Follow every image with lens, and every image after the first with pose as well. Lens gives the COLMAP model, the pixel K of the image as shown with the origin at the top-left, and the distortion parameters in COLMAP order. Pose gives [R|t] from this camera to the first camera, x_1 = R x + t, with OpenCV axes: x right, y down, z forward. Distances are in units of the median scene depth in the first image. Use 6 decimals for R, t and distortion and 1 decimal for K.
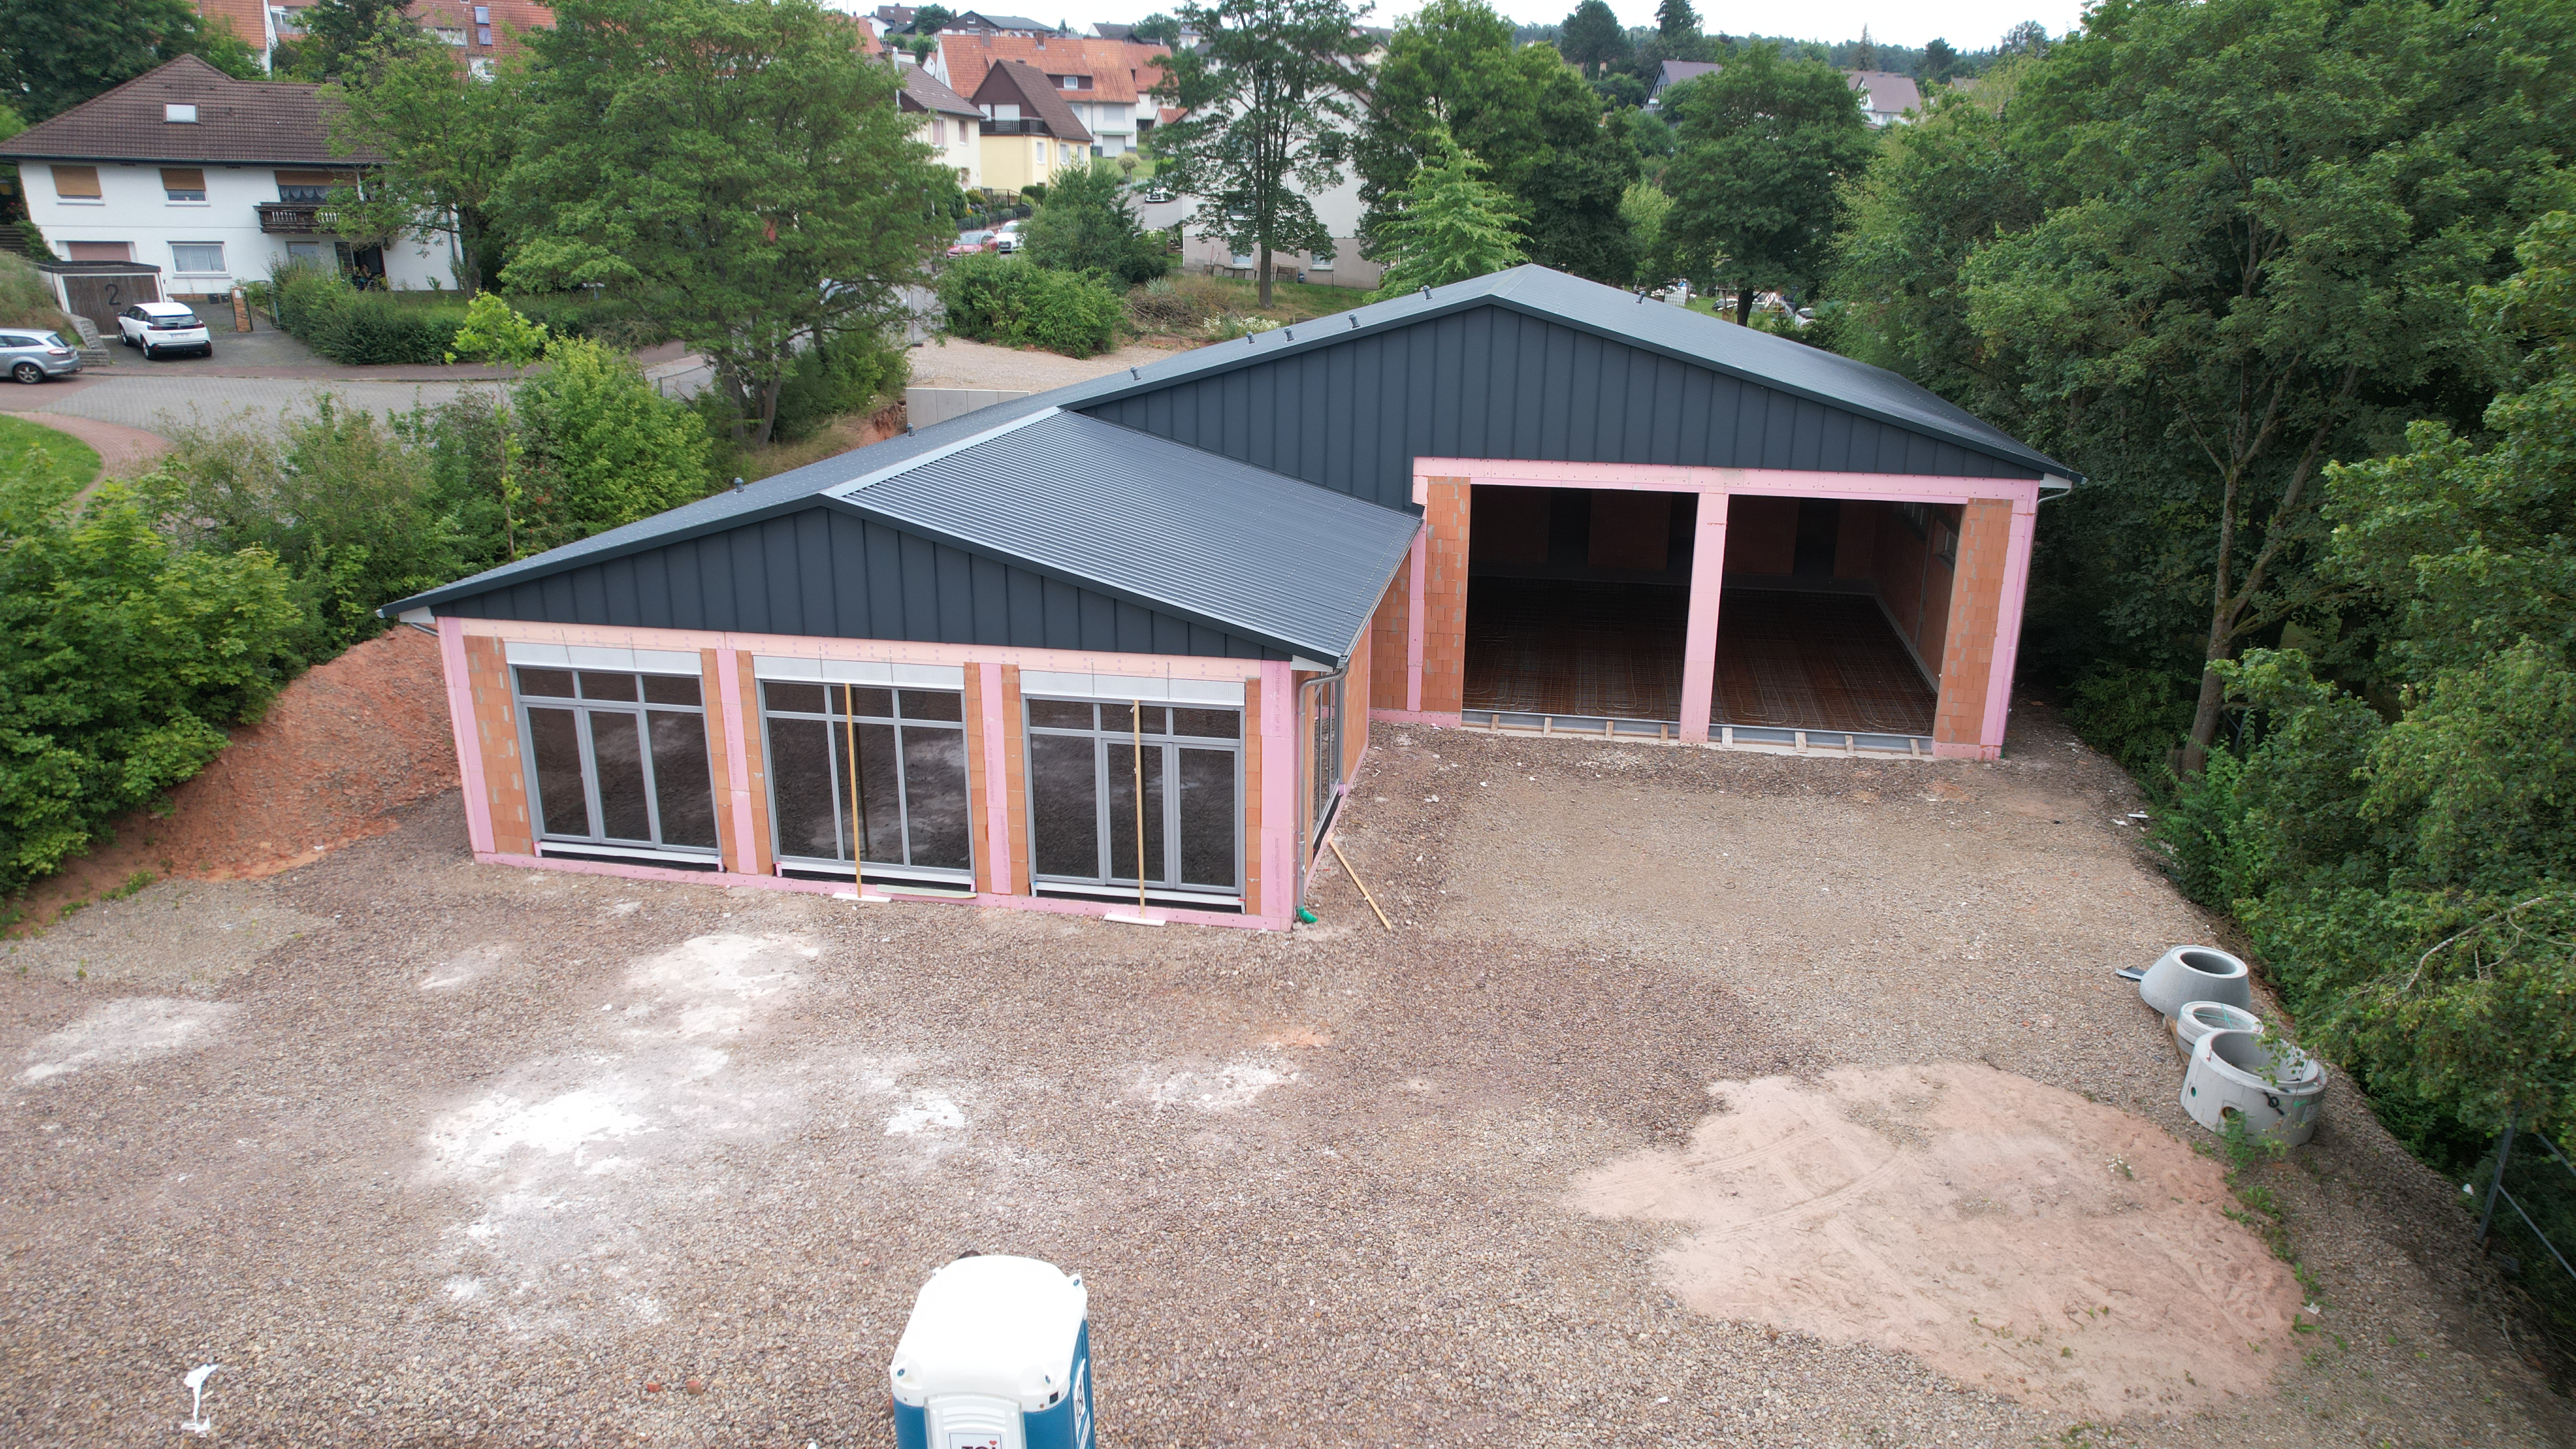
lens RADIAL K [[1661.5, 0, 1283.9], [0, 1661.5, 784.4], [0, 0, 1]] dist [-0.051465, 0.049173]
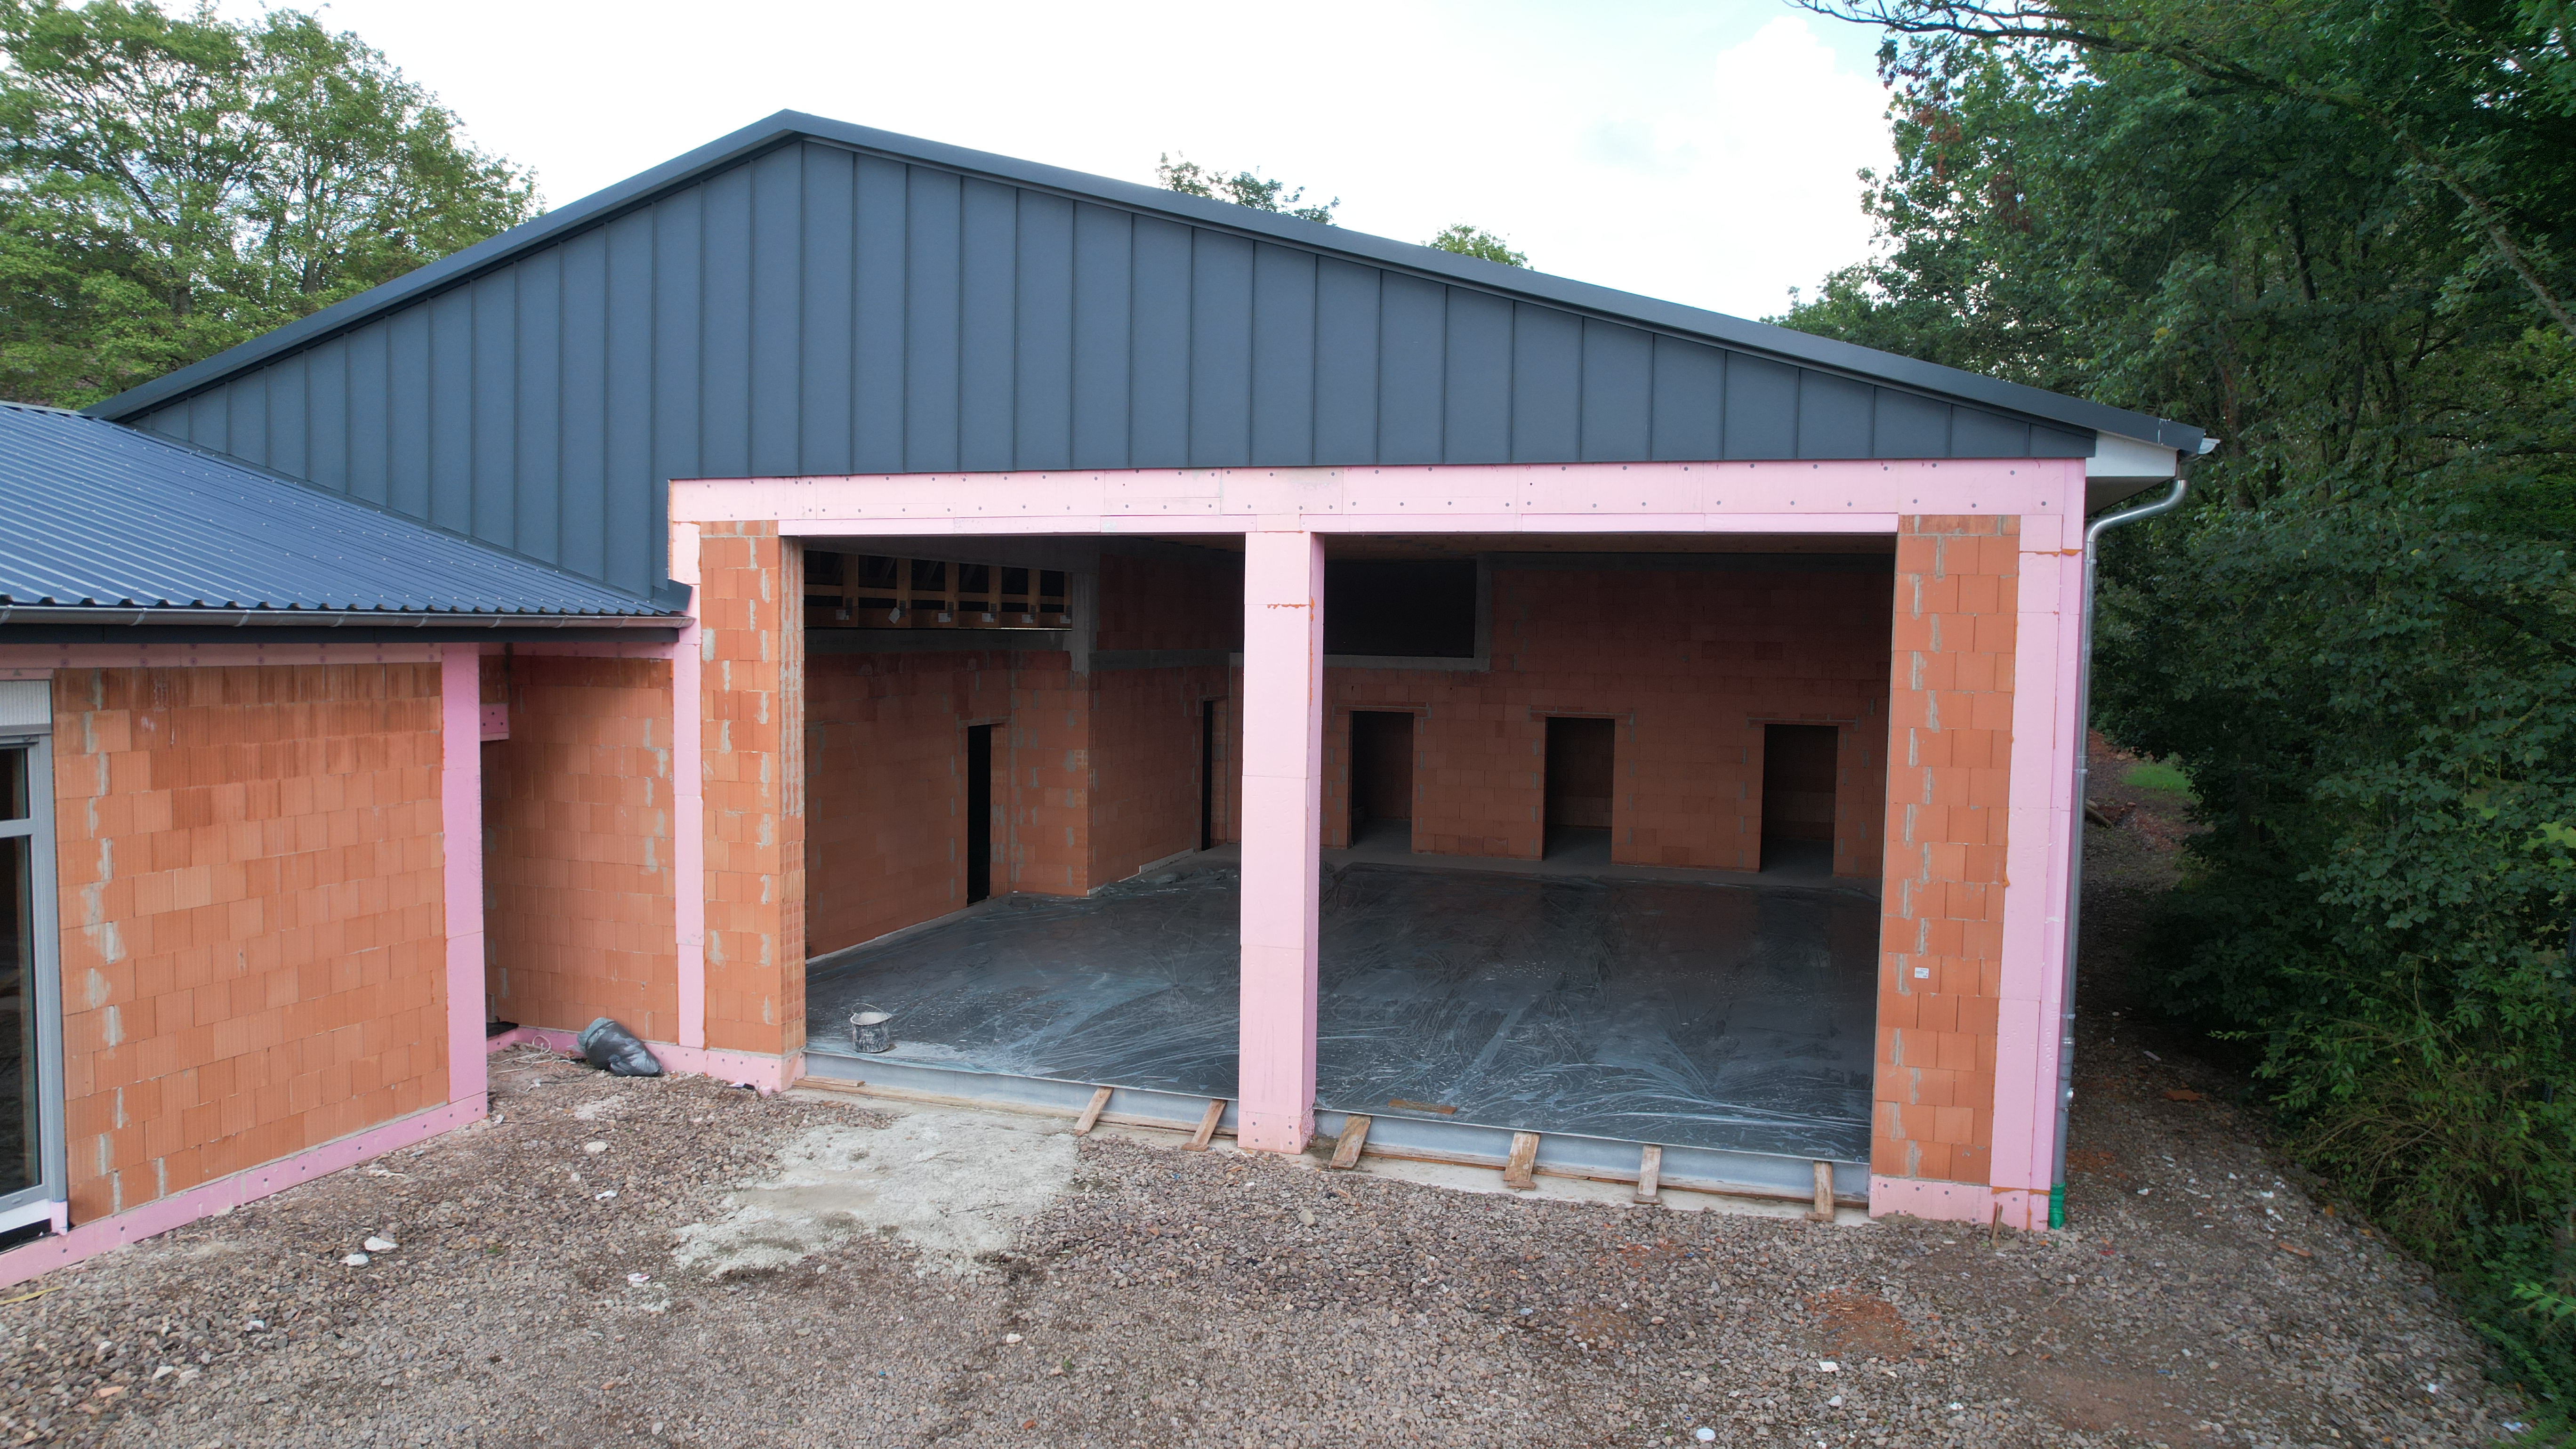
lens RADIAL K [[1730.0, 0, 1288.0], [0, 1730.0, 724.5], [0, 0, 1]] dist [0.000770, 0.003053]
pose [[0.988557, -0.016177, -0.149977, 0.326038], [0.003210, 0.996264, -0.086300, -0.093286], [0.150813, 0.084831, 0.984916, 0.587956]]
